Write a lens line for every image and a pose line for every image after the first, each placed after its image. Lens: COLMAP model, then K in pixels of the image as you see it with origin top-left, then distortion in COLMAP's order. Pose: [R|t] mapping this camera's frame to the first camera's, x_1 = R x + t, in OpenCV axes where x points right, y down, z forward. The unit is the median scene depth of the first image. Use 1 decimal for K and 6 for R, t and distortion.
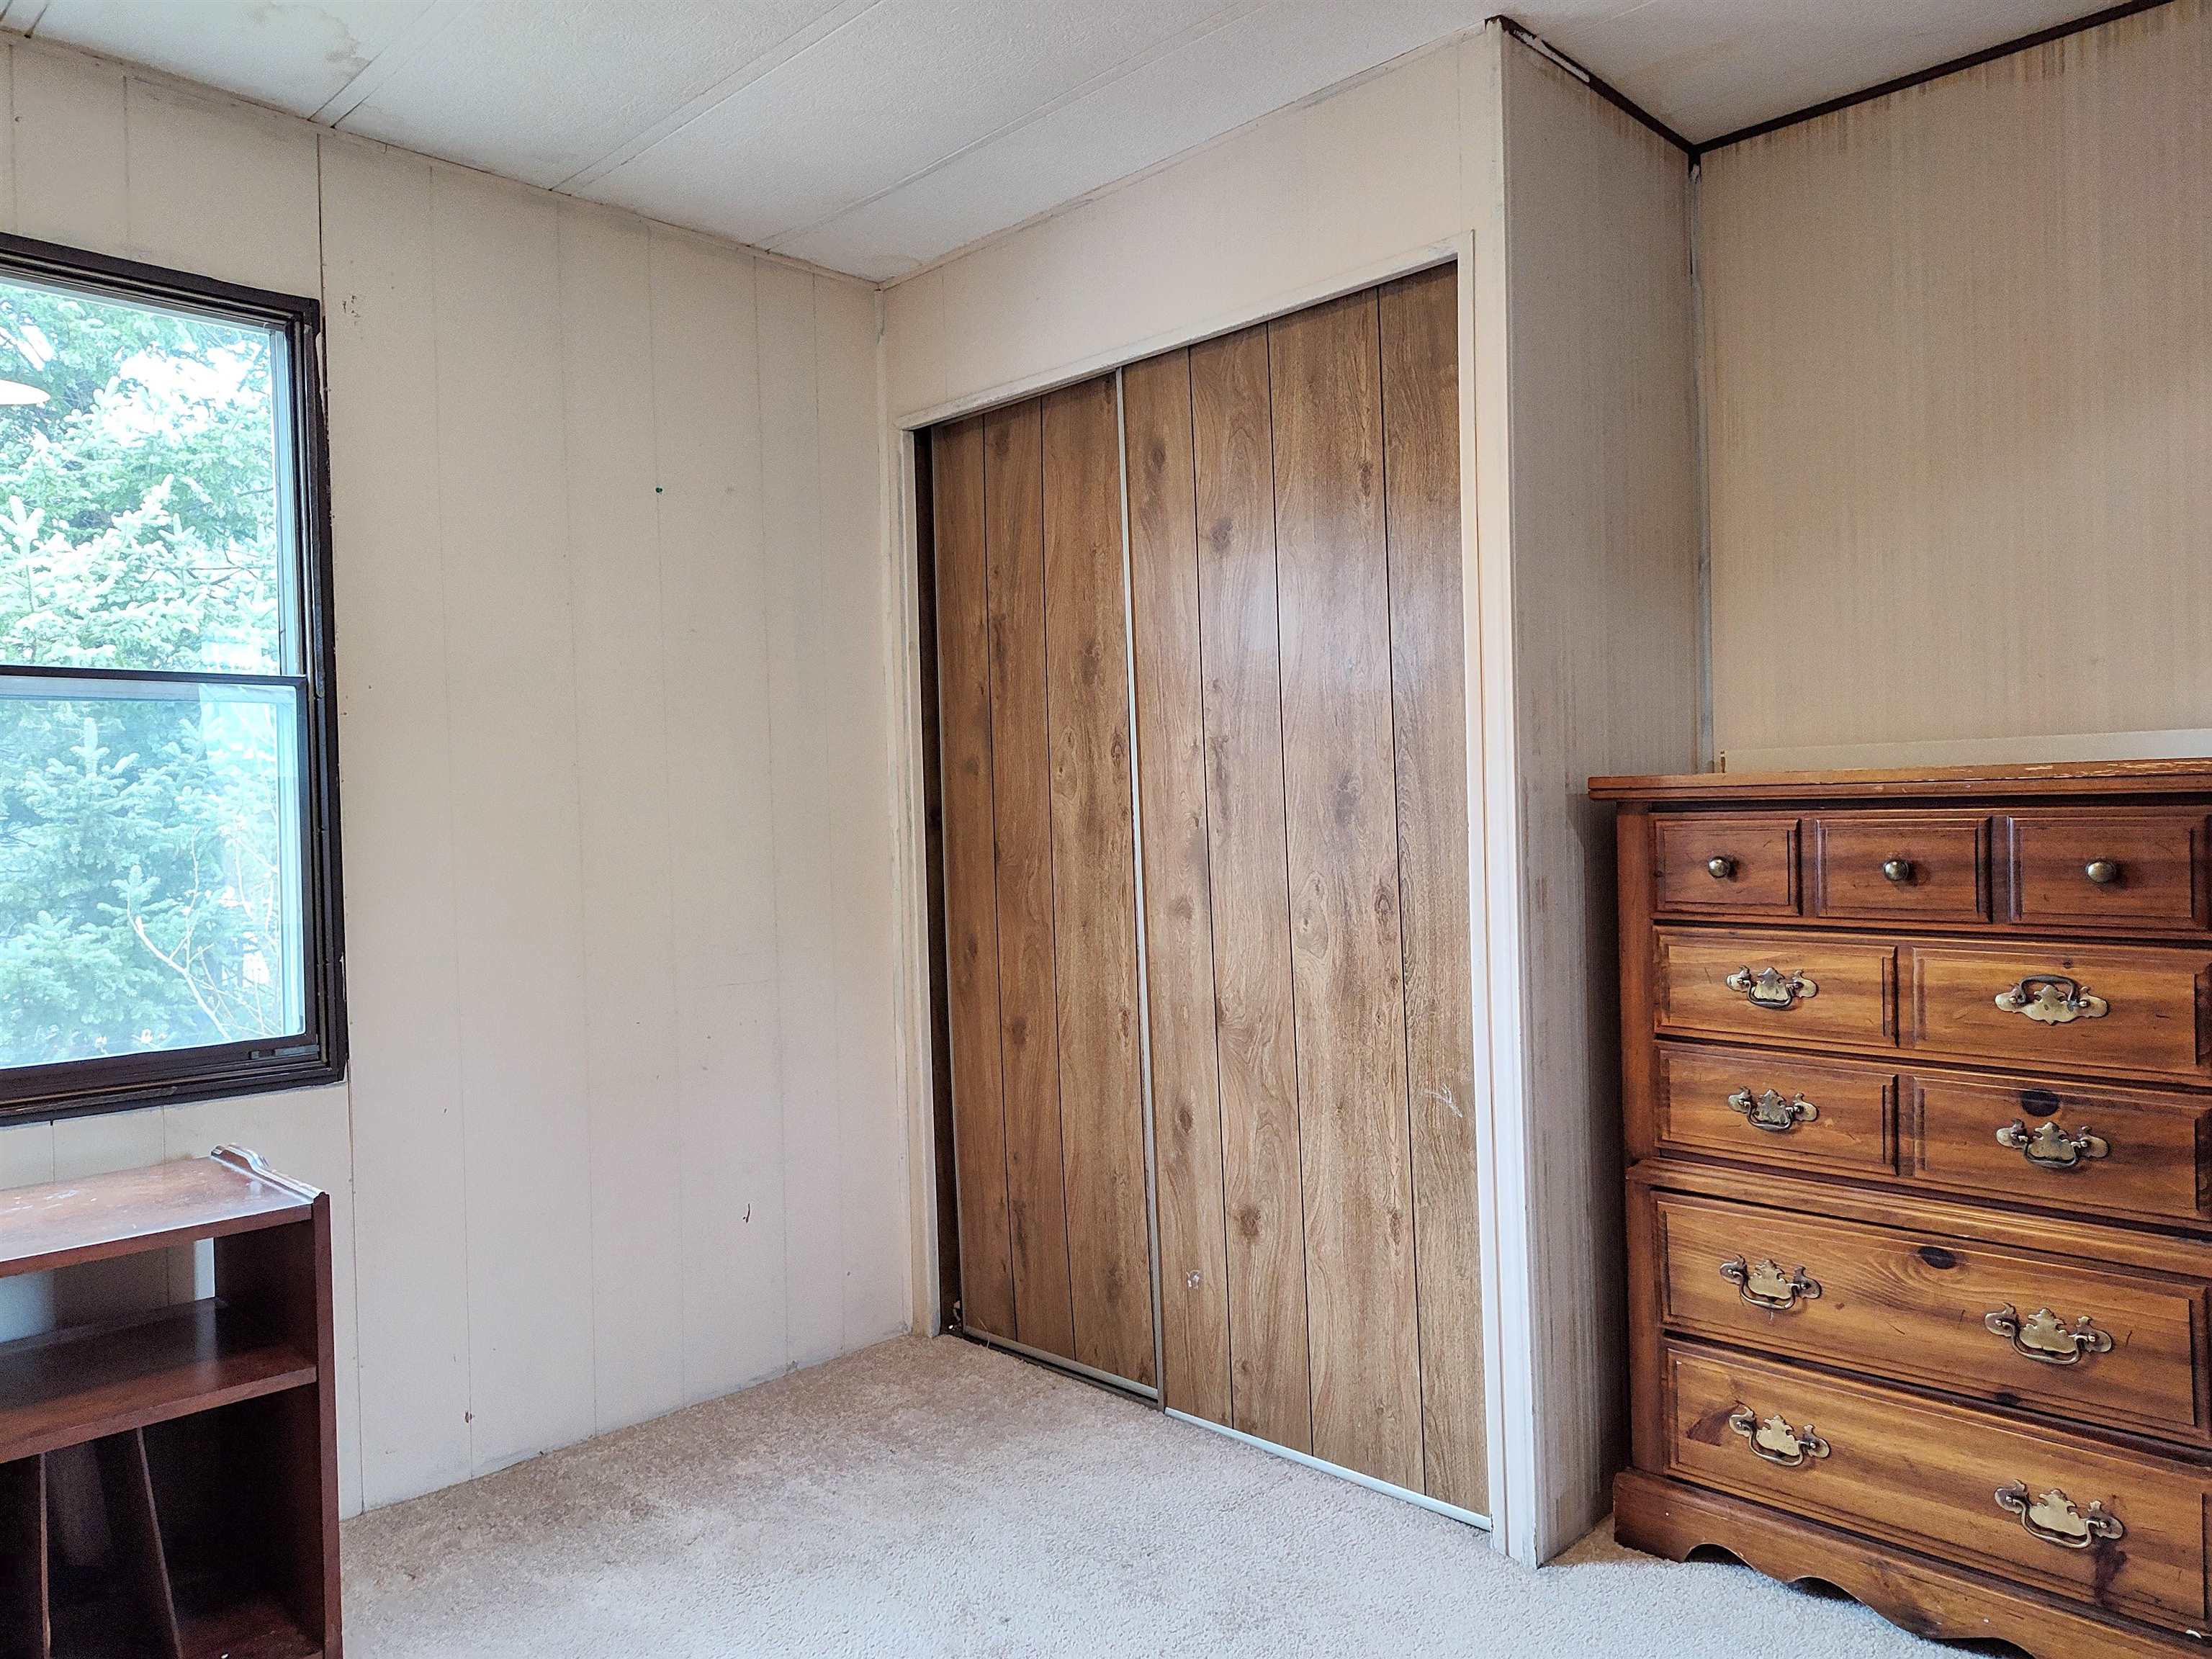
lens RADIAL K [[1482.8, 0, 1106.0], [0, 1482.8, 824.2], [0, 0, 1]] dist [0.046692, -0.053221]
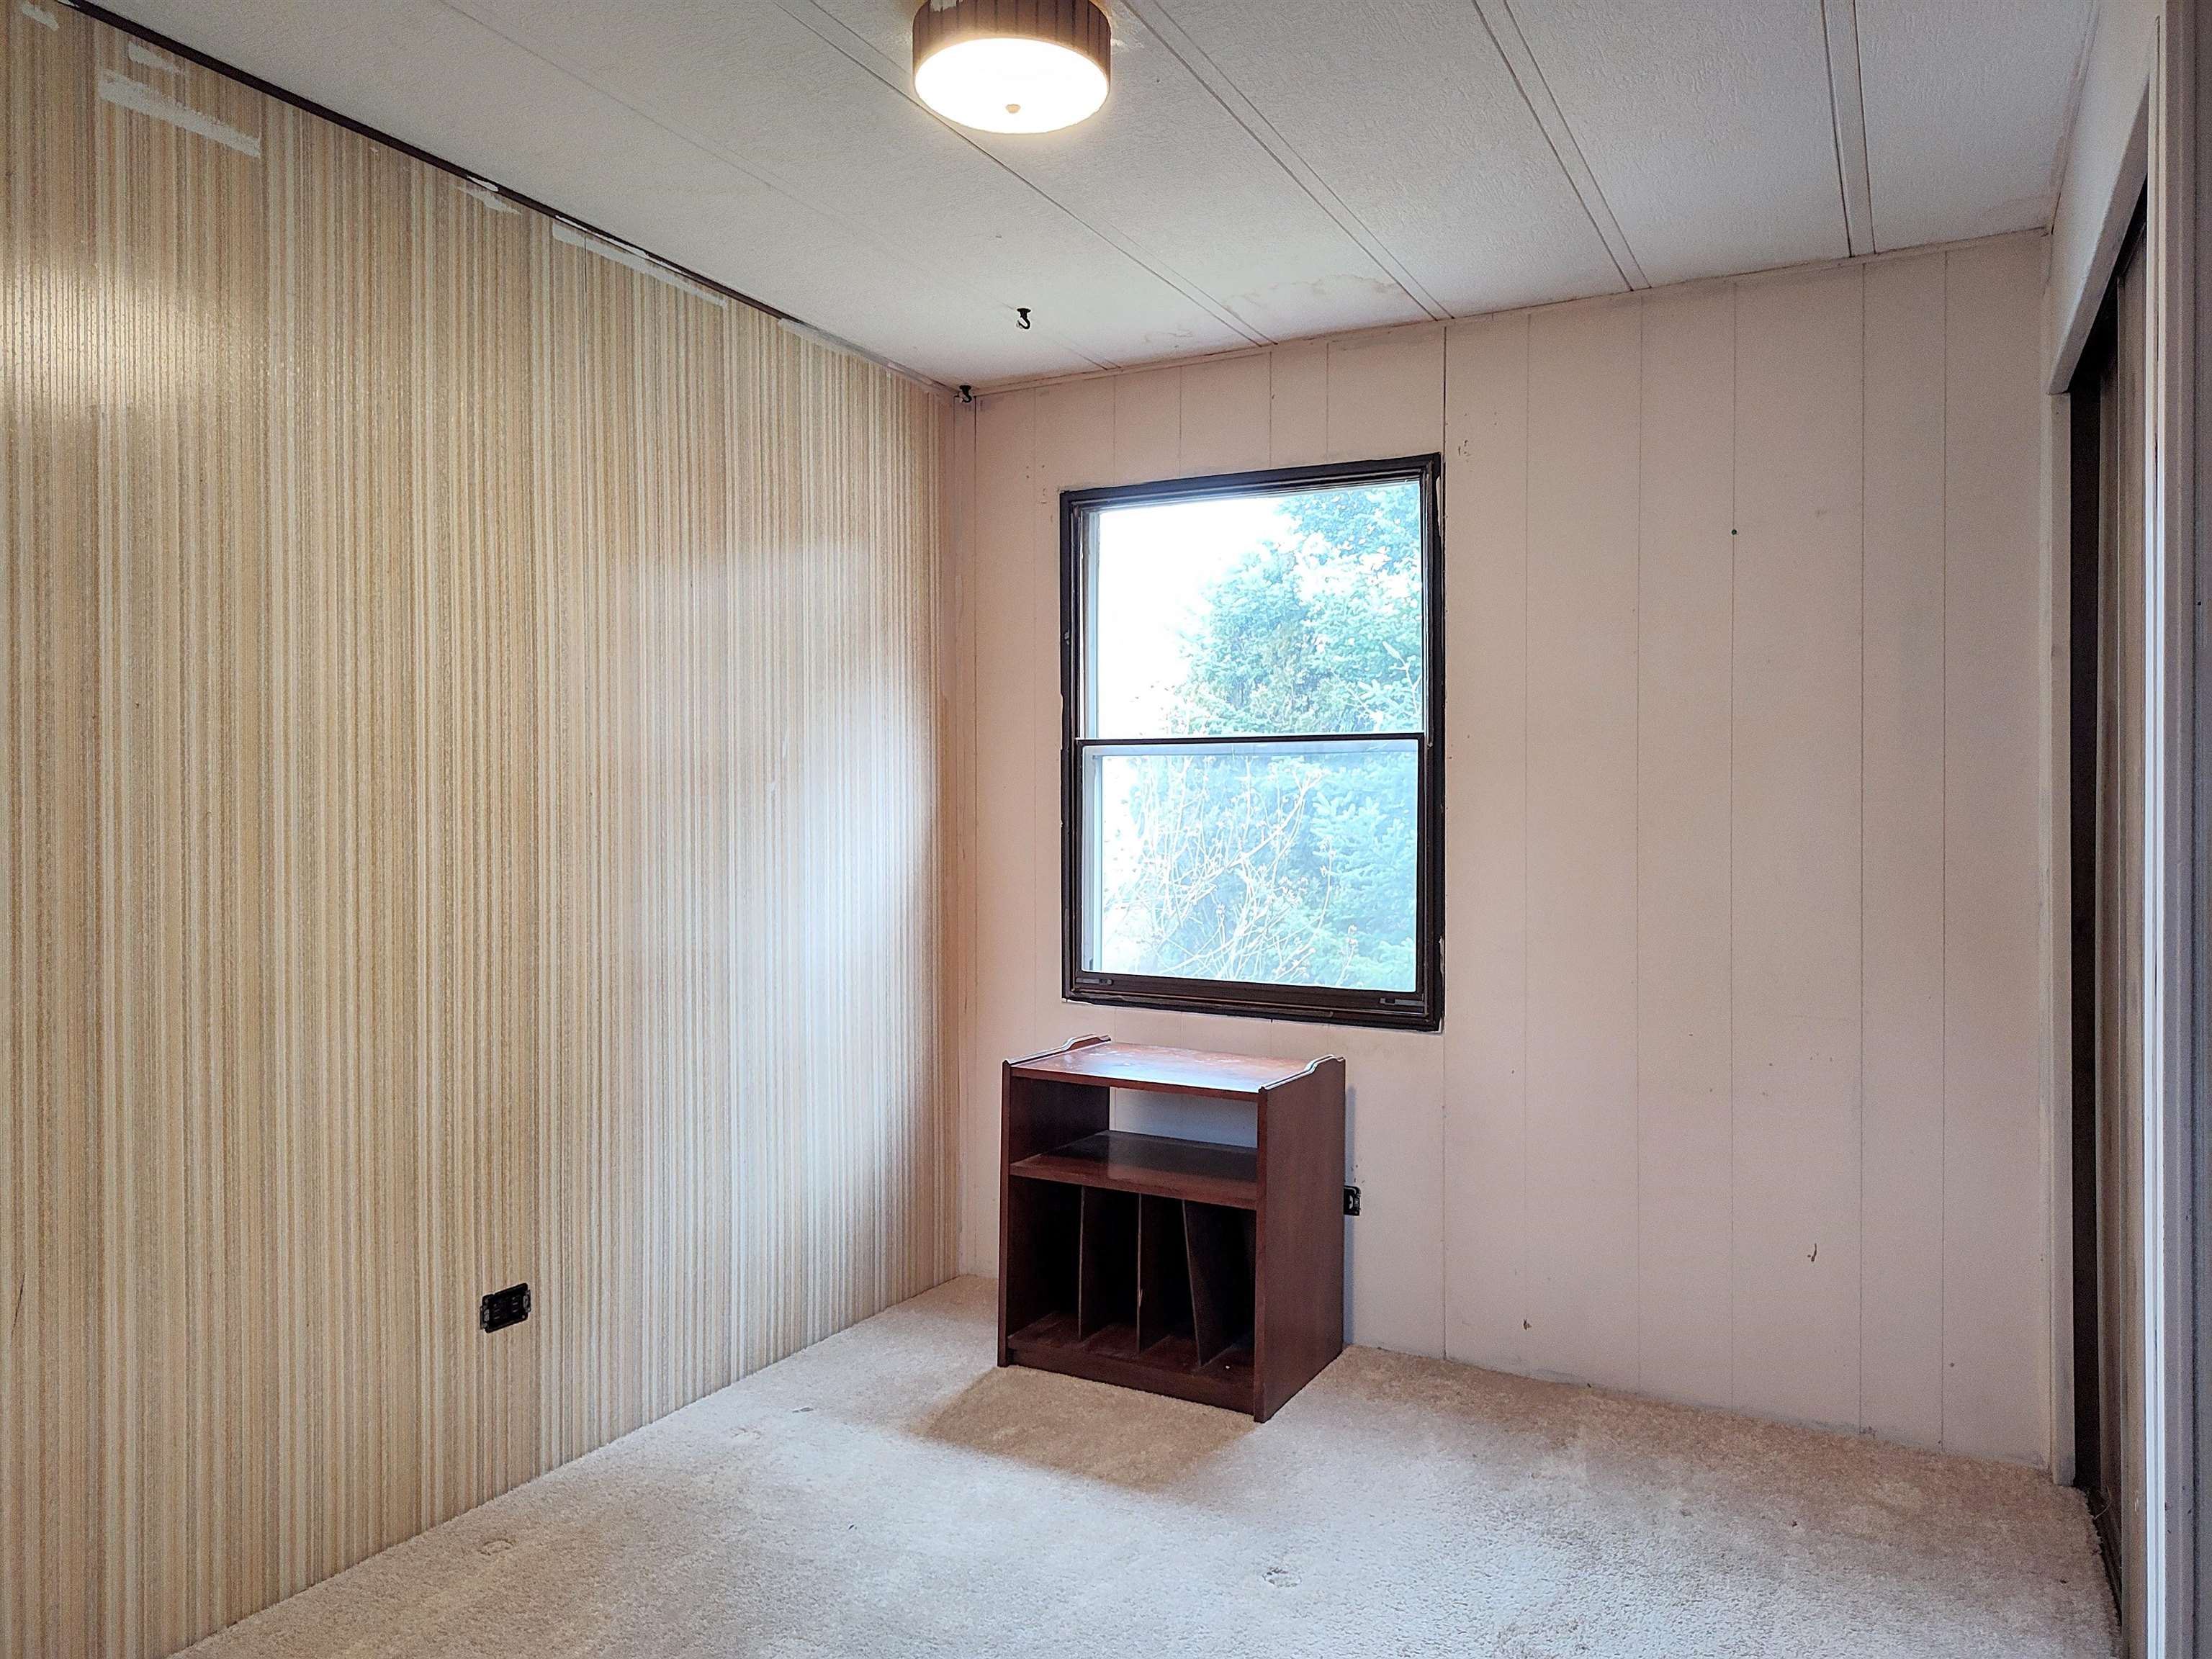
lens RADIAL K [[1482.8, 0, 1106.0], [0, 1482.8, 824.2], [0, 0, 1]] dist [0.046692, -0.053221]
pose [[0.307524, 0.033330, -0.950957, 0.662578], [-0.025106, 0.999323, 0.026906, -0.042661], [0.951209, 0.015600, 0.308152, 0.305682]]
